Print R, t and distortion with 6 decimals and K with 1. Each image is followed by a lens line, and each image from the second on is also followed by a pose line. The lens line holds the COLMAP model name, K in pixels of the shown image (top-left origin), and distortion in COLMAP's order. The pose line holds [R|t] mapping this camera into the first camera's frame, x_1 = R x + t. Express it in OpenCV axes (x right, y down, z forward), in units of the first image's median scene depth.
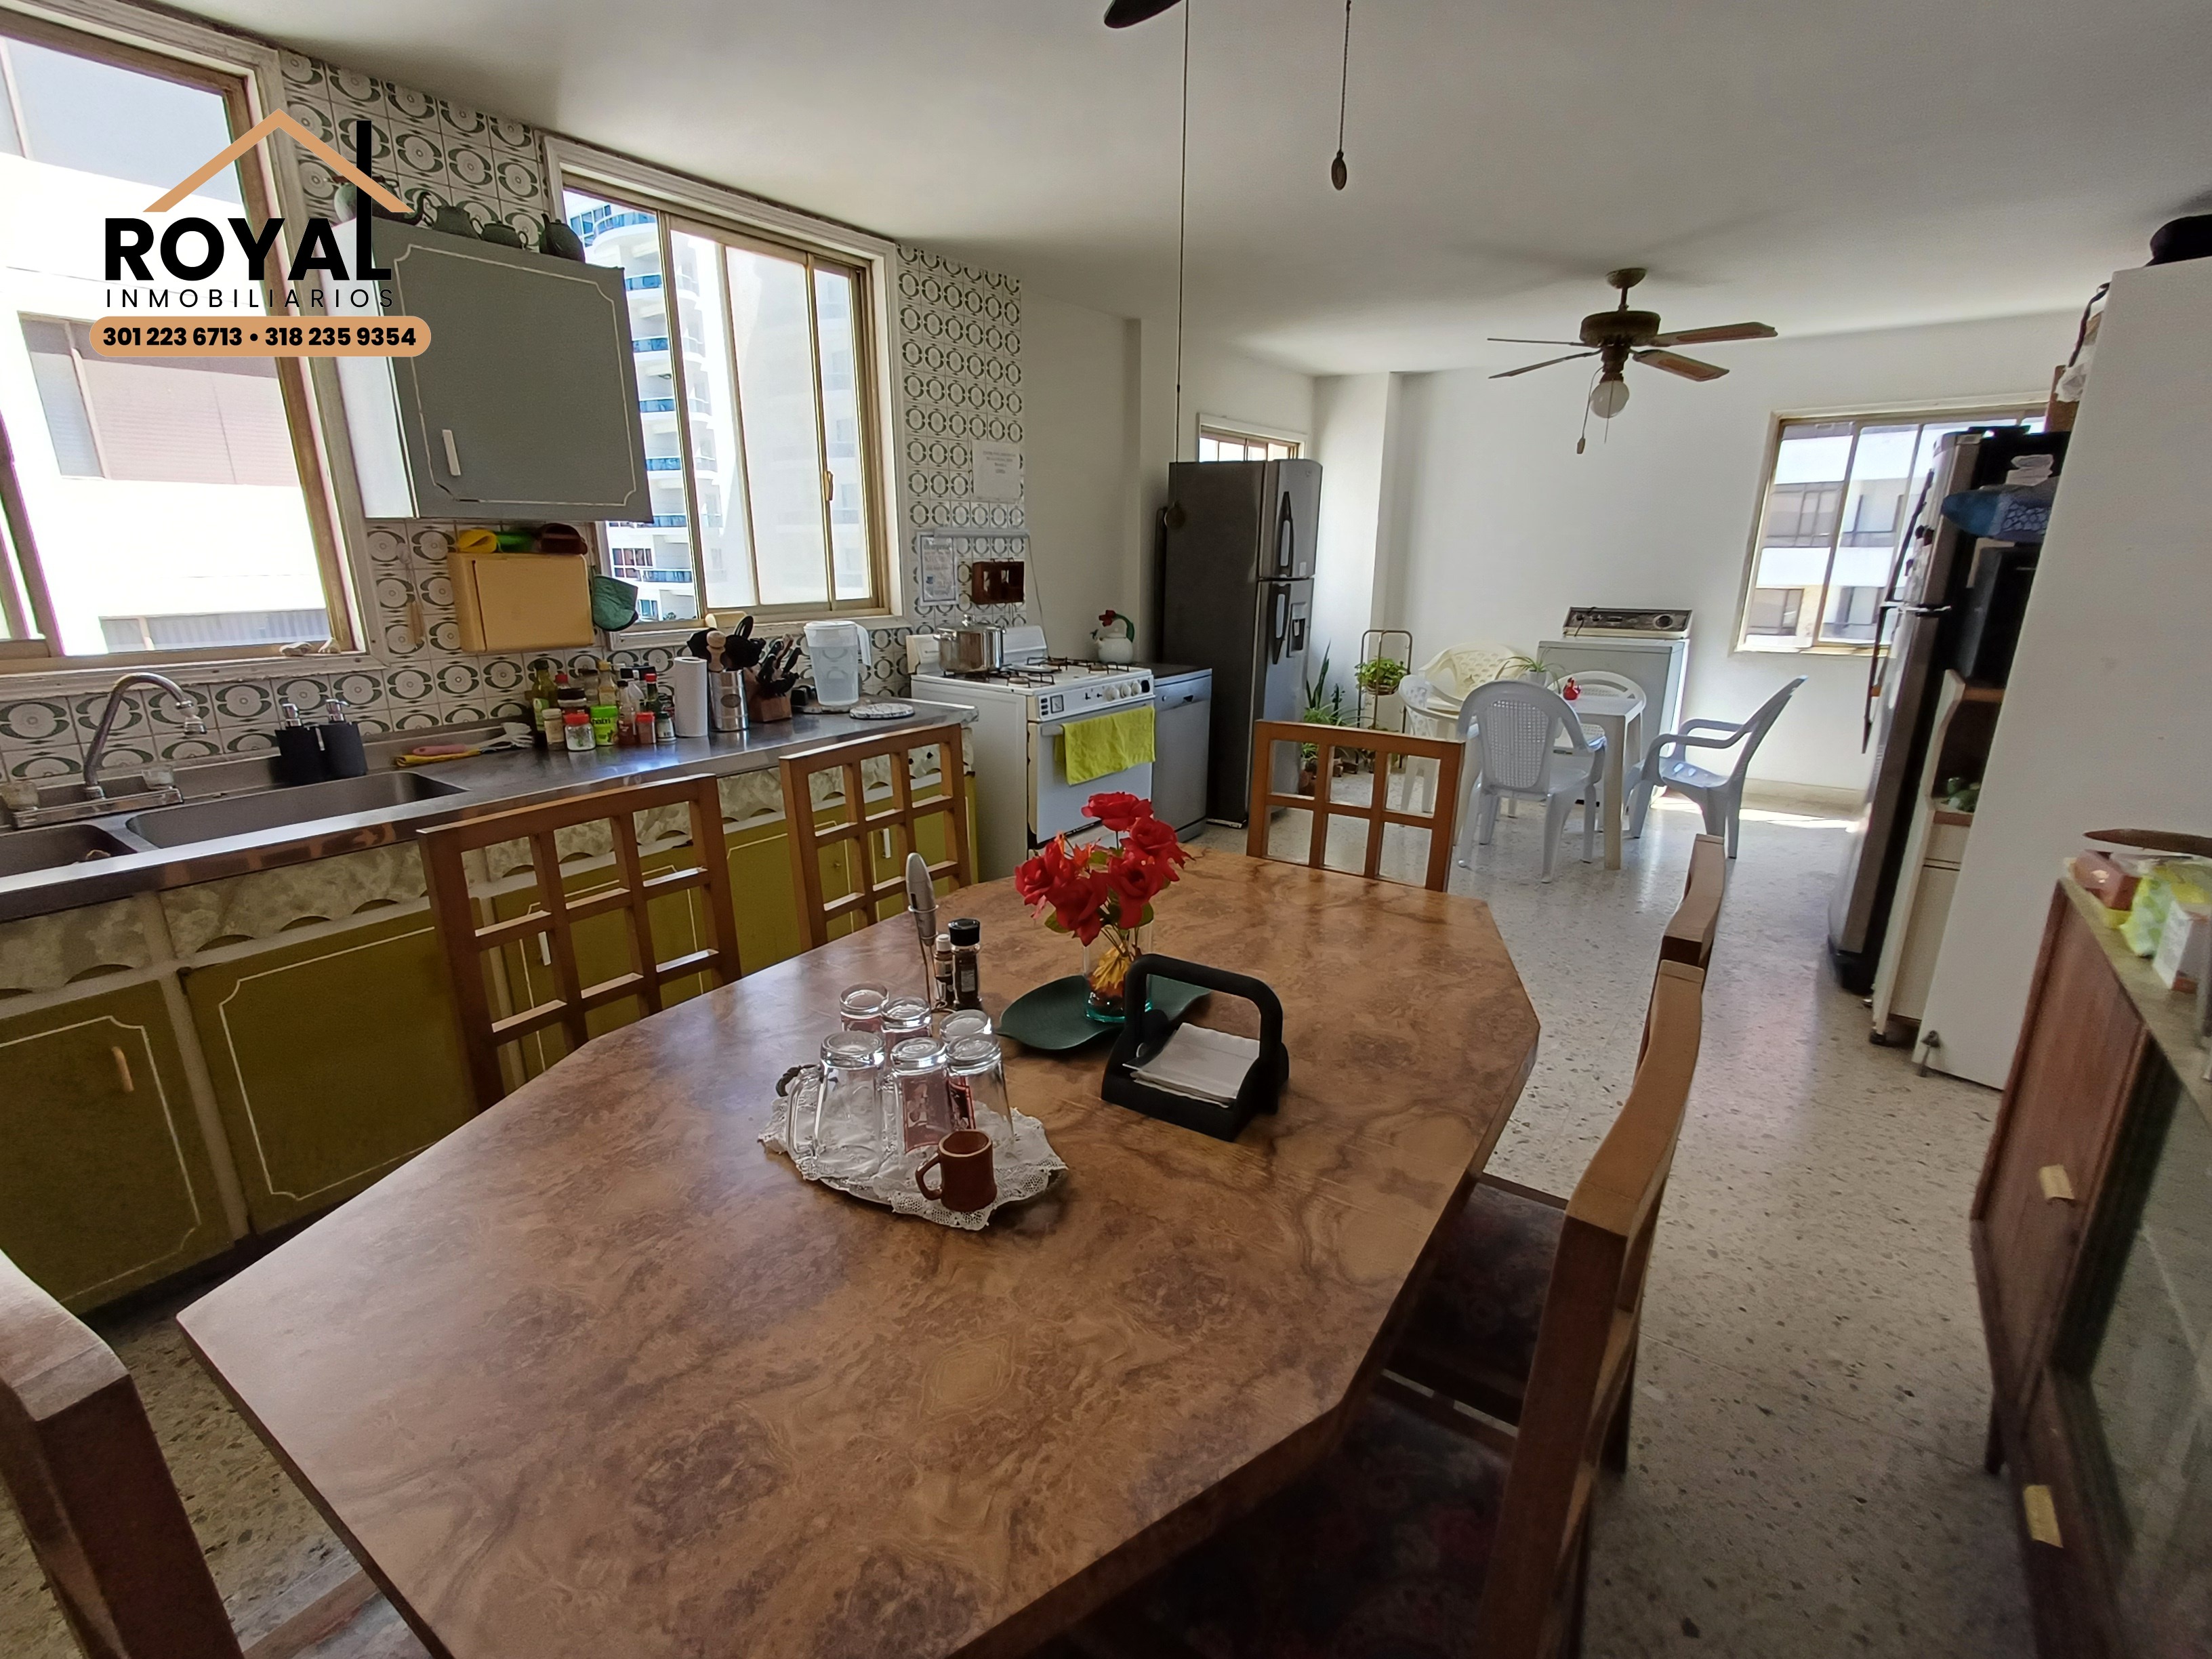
lens RADIAL K [[1007.9, 0, 1083.4], [0, 1007.9, 845.9], [0, 0, 1]] dist [0.009119, 0.000290]
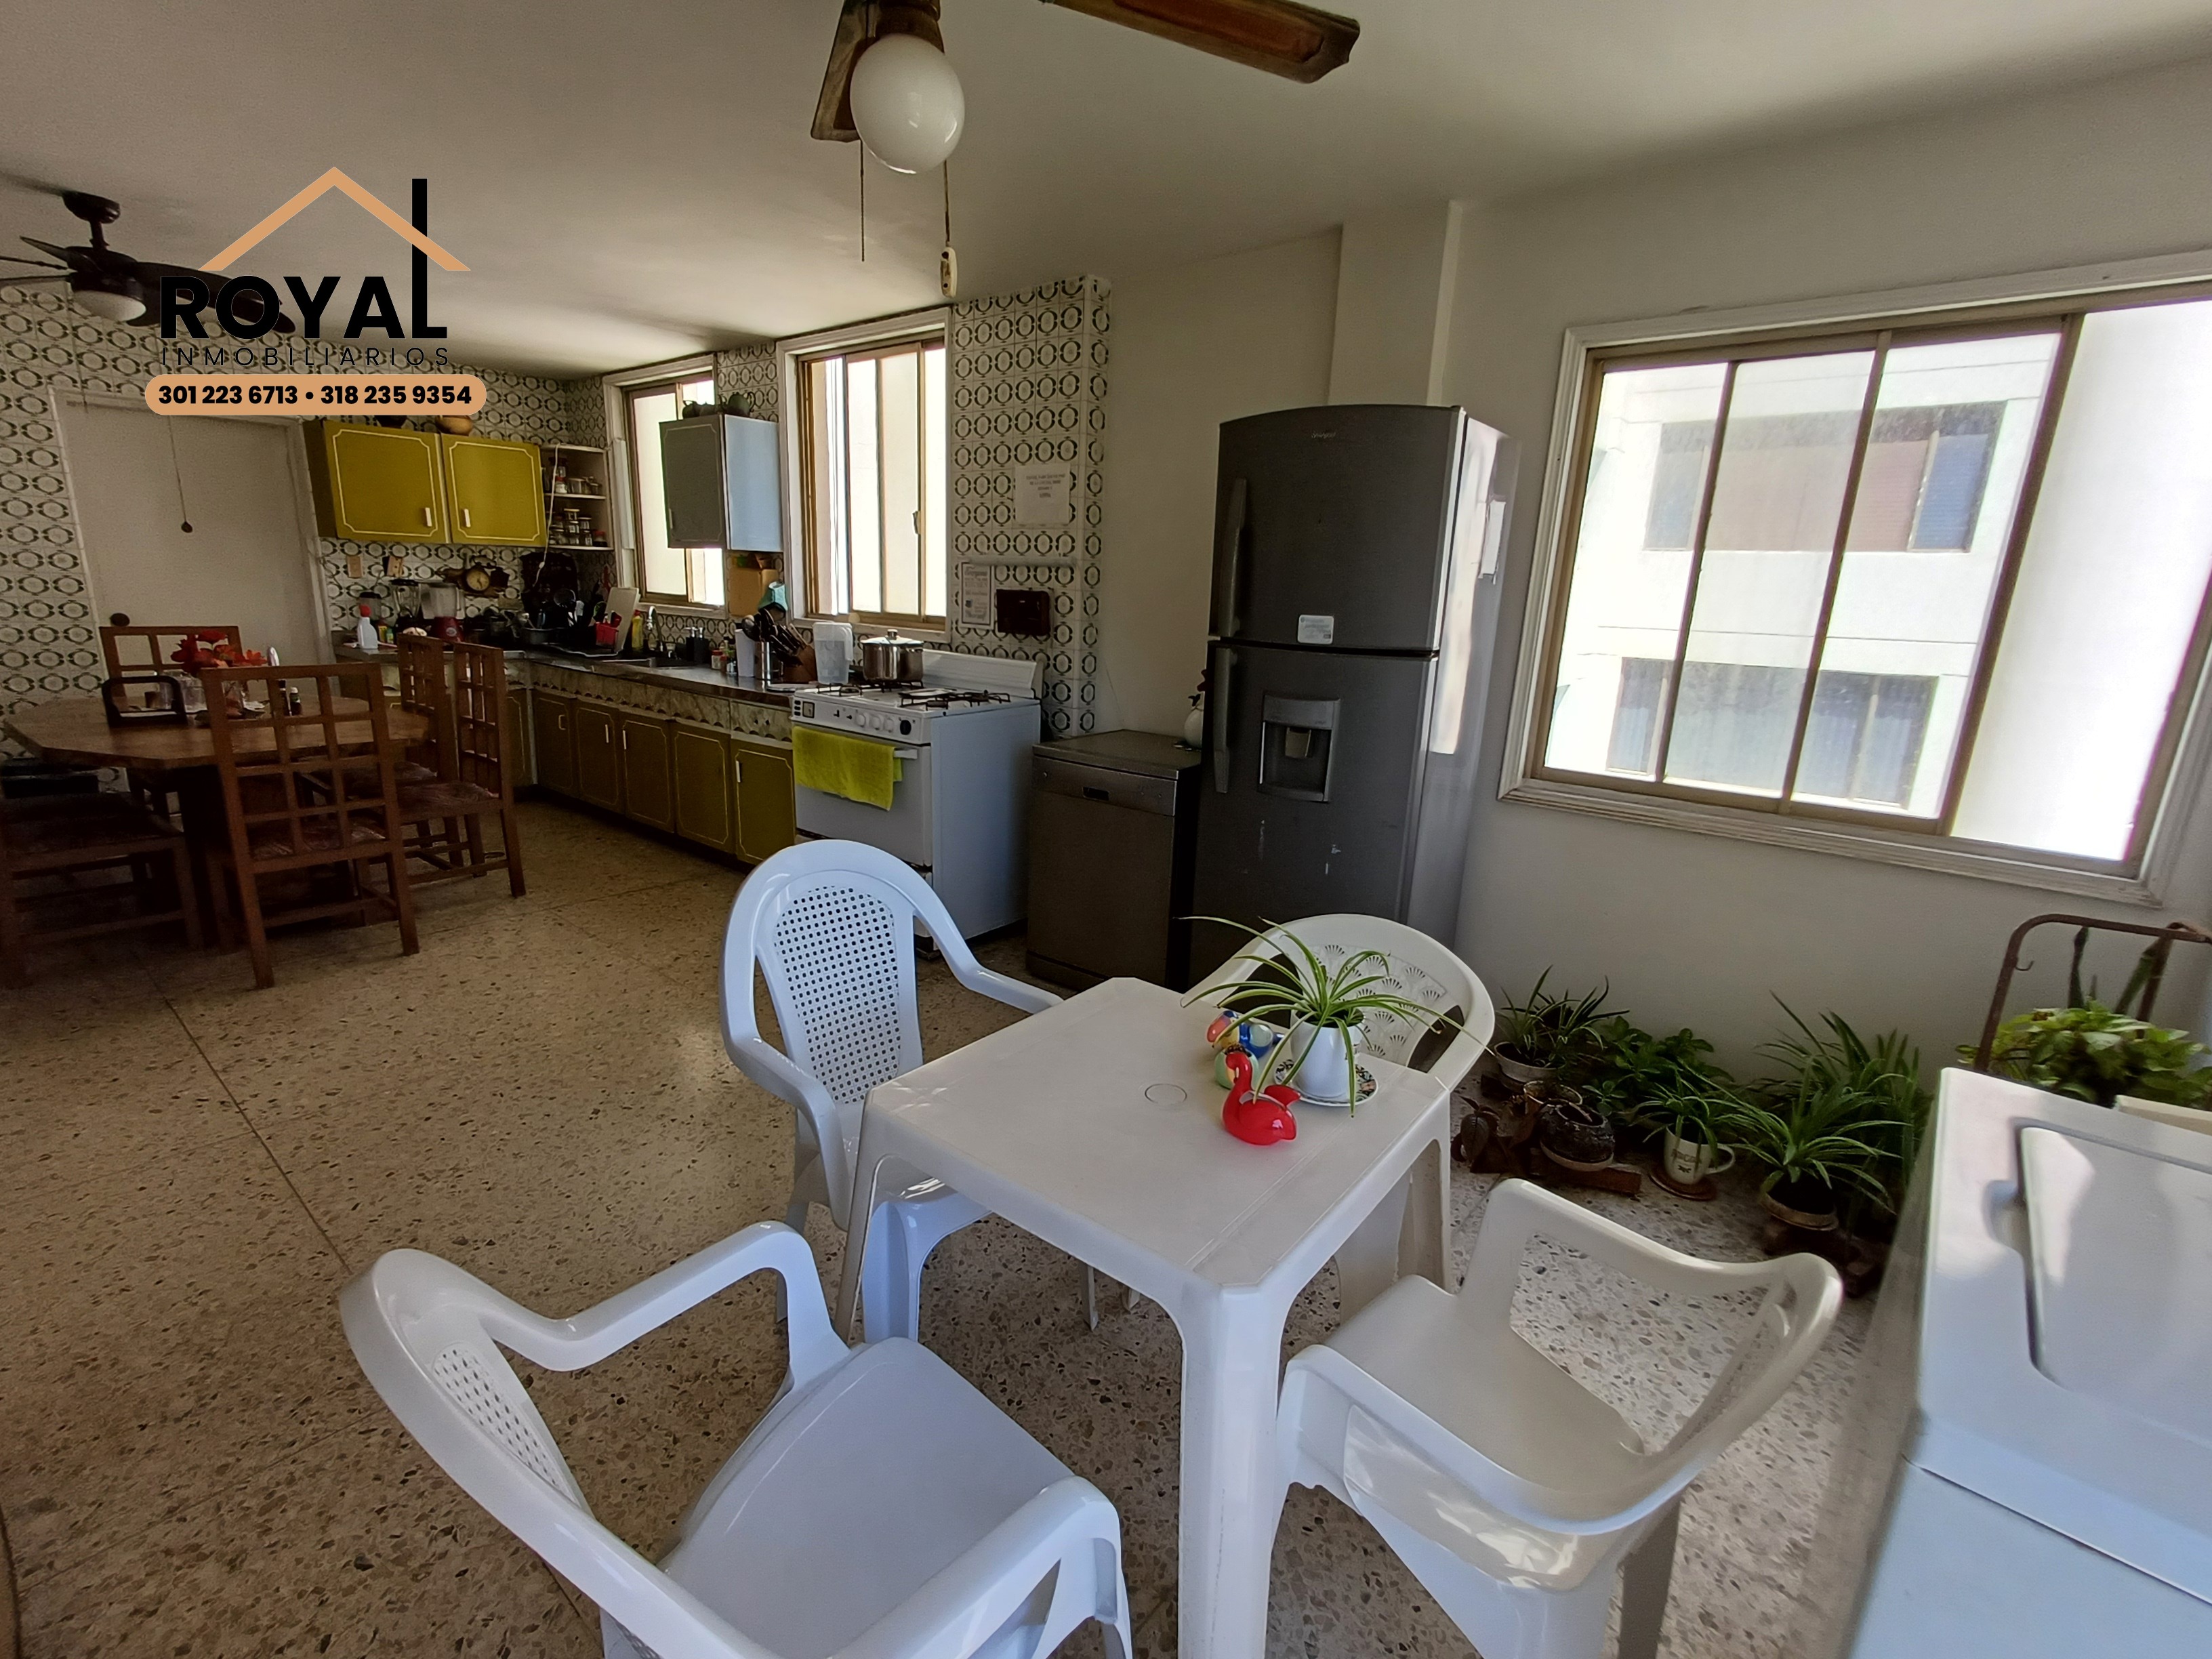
lens RADIAL K [[1007.9, 0, 1092.0], [0, 1007.9, 828.0], [0, 0, 1]] dist [0.009119, 0.000290]
pose [[-0.066611, 0.236774, -0.969279, 0.795390], [-0.319077, 0.915371, 0.245533, -0.299100], [0.945385, 0.325629, 0.014575, 1.013890]]
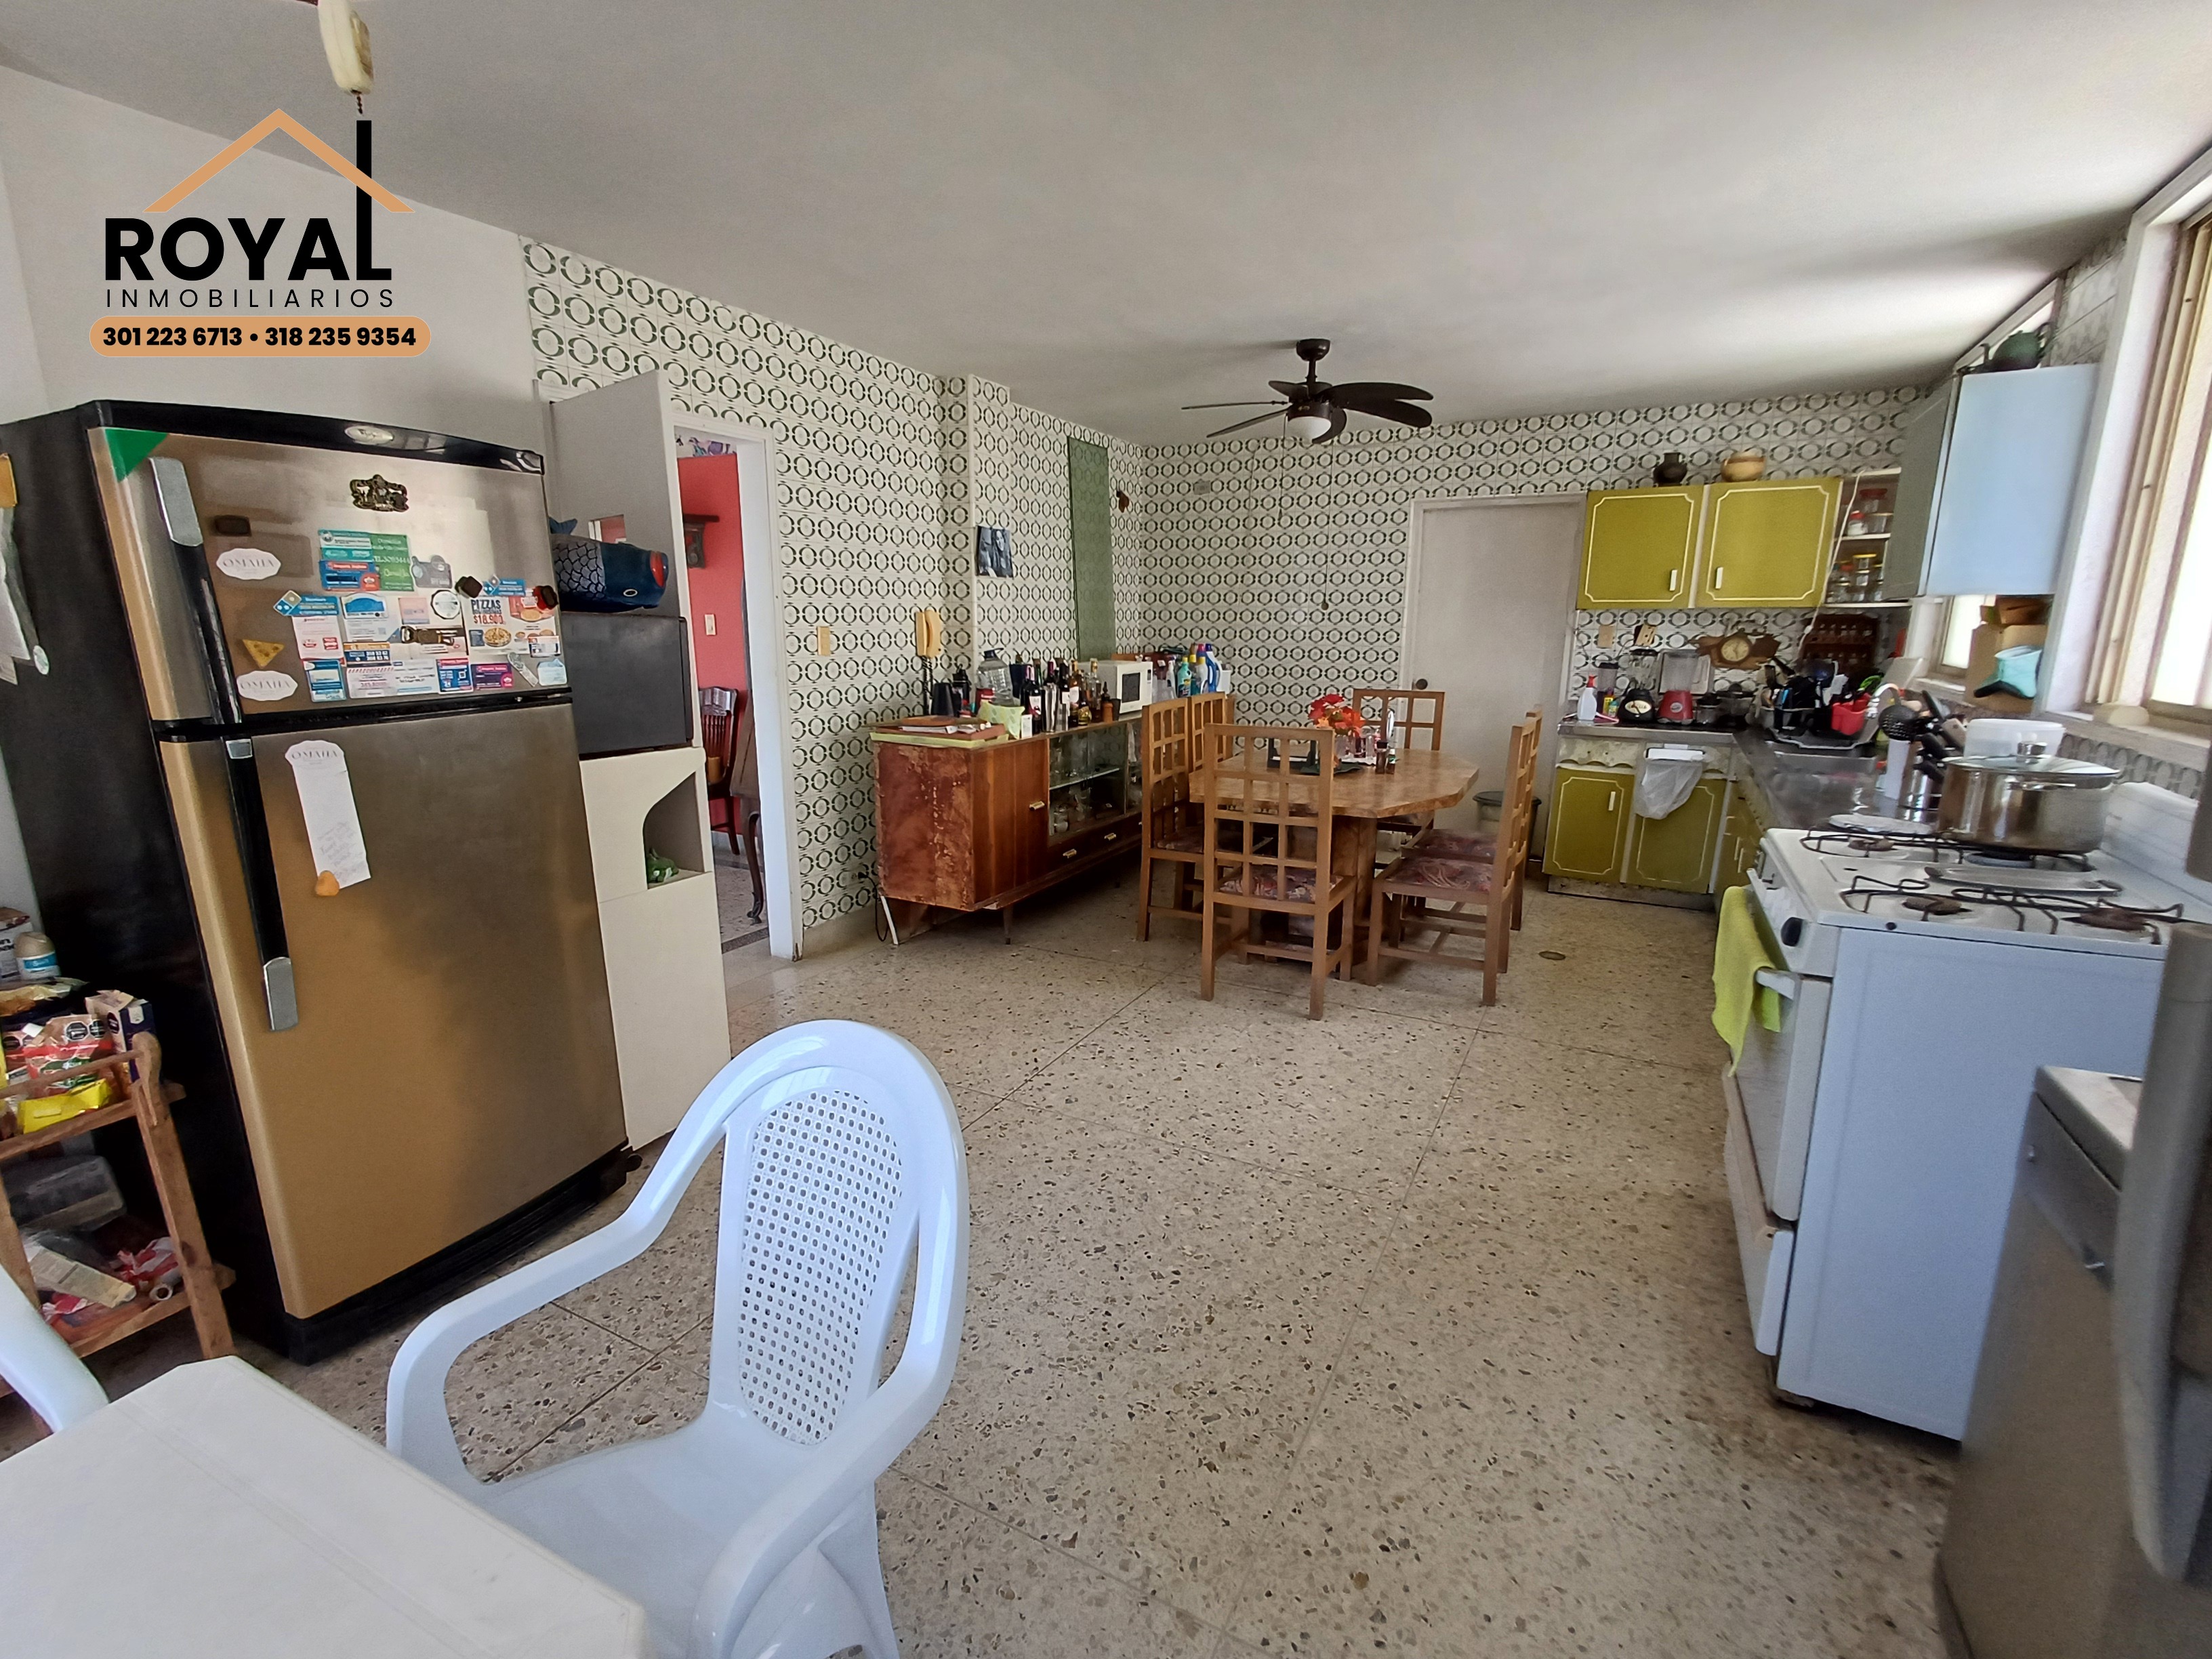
lens RADIAL K [[1007.9, 0, 1100.8], [0, 1007.9, 829.3], [0, 0, 1]] dist [0.009119, 0.000290]
pose [[-0.989404, 0.024493, -0.143111, 0.362105], [-0.046625, 0.879866, 0.472929, -0.337194], [0.137502, 0.474590, -0.869400, 1.142060]]
